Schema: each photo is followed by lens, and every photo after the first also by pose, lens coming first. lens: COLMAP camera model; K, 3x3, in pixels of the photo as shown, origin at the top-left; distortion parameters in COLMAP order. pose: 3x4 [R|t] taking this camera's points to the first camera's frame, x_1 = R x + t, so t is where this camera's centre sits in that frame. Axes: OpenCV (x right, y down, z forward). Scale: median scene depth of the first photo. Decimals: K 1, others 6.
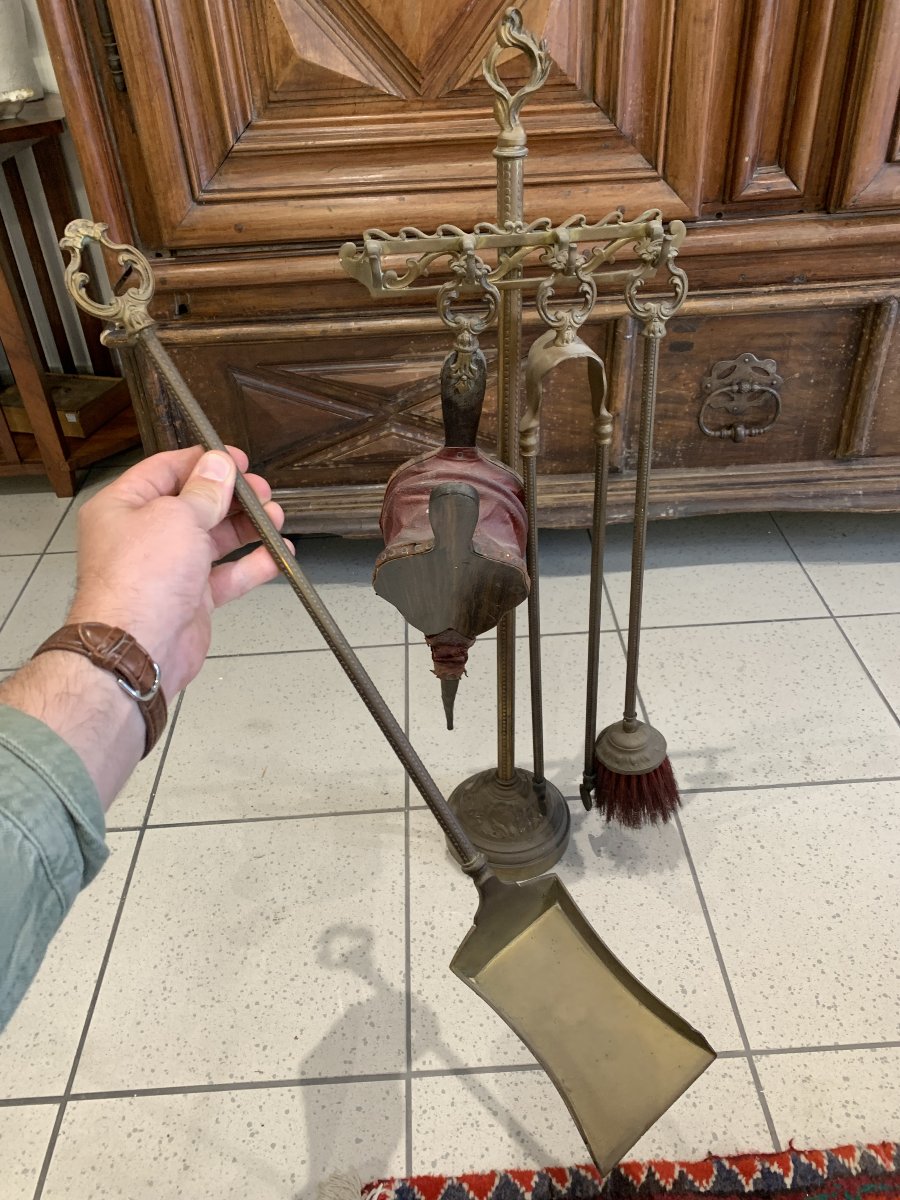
lens RADIAL K [[929.6, 0, 445.1], [0, 929.6, 603.0], [0, 0, 1]] dist [0.016584, -0.011451]
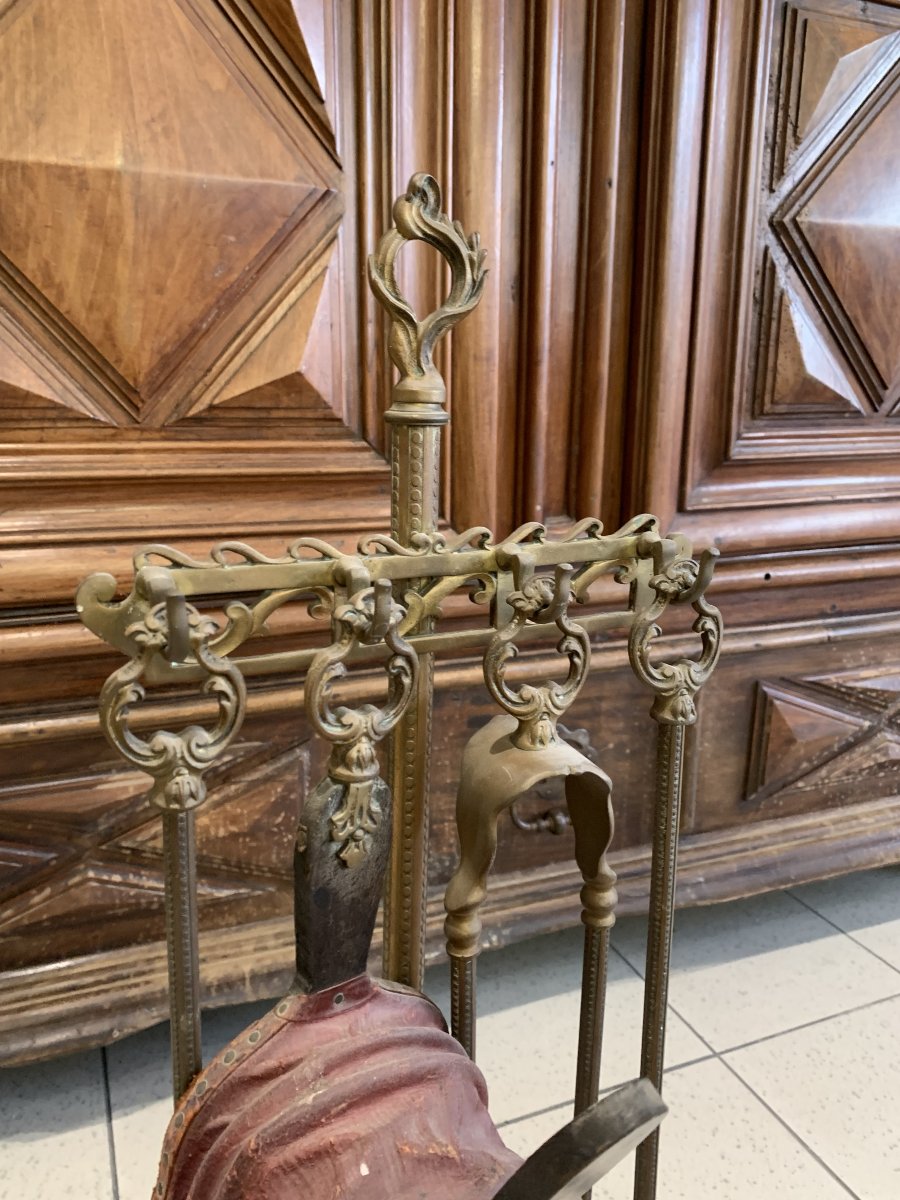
lens RADIAL K [[929.6, 0, 443.2], [0, 929.6, 591.3], [0, 0, 1]] dist [0.016584, -0.011451]
pose [[0.933970, -0.019722, 0.356807, -0.065180], [0.158246, 0.918065, -0.363477, -0.108227], [-0.320403, 0.395940, 0.860566, 0.325050]]
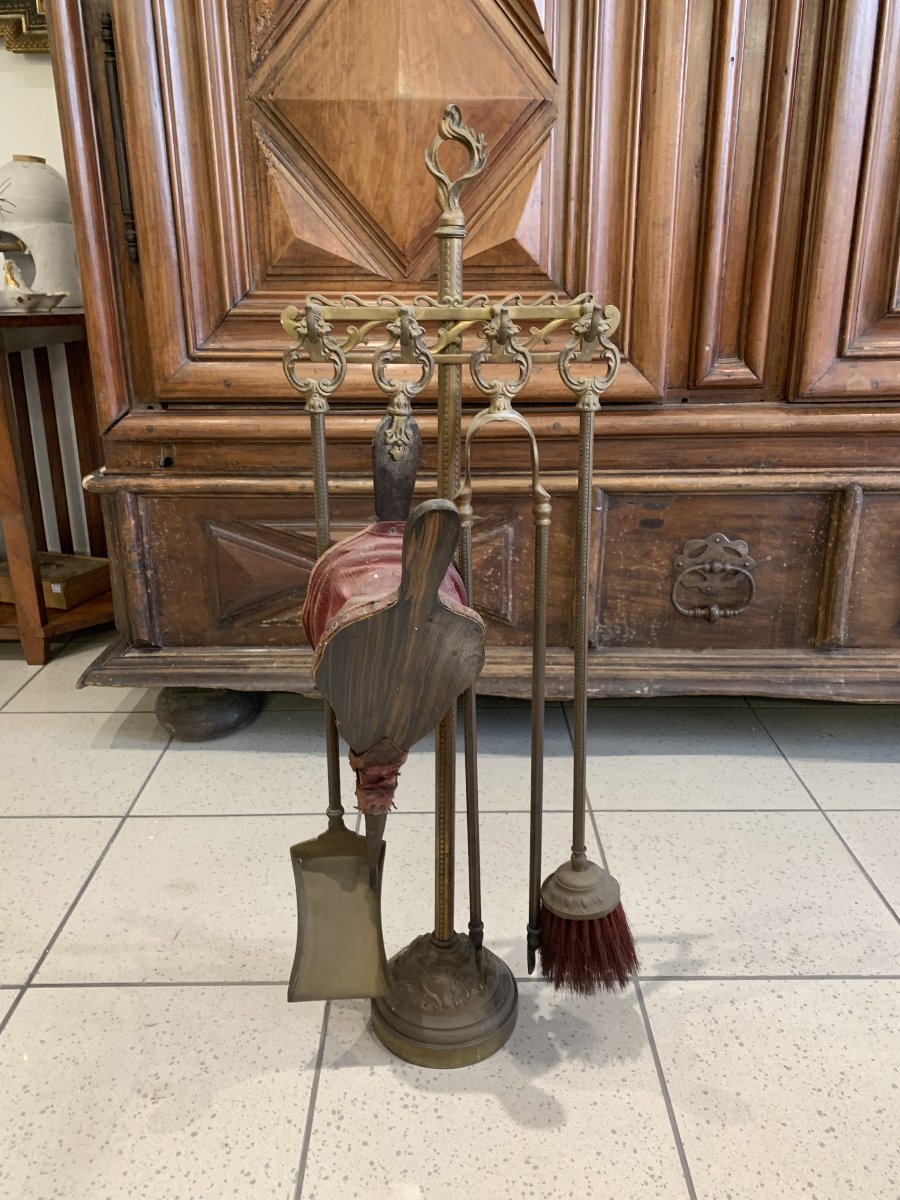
lens RADIAL K [[929.6, 0, 454.4], [0, 929.6, 594.8], [0, 0, 1]] dist [0.016584, -0.011451]
pose [[0.998451, 0.054359, -0.011894, 0.061929], [-0.055453, 0.954296, -0.293673, 0.124135], [-0.004614, 0.293877, 0.955832, 0.063603]]
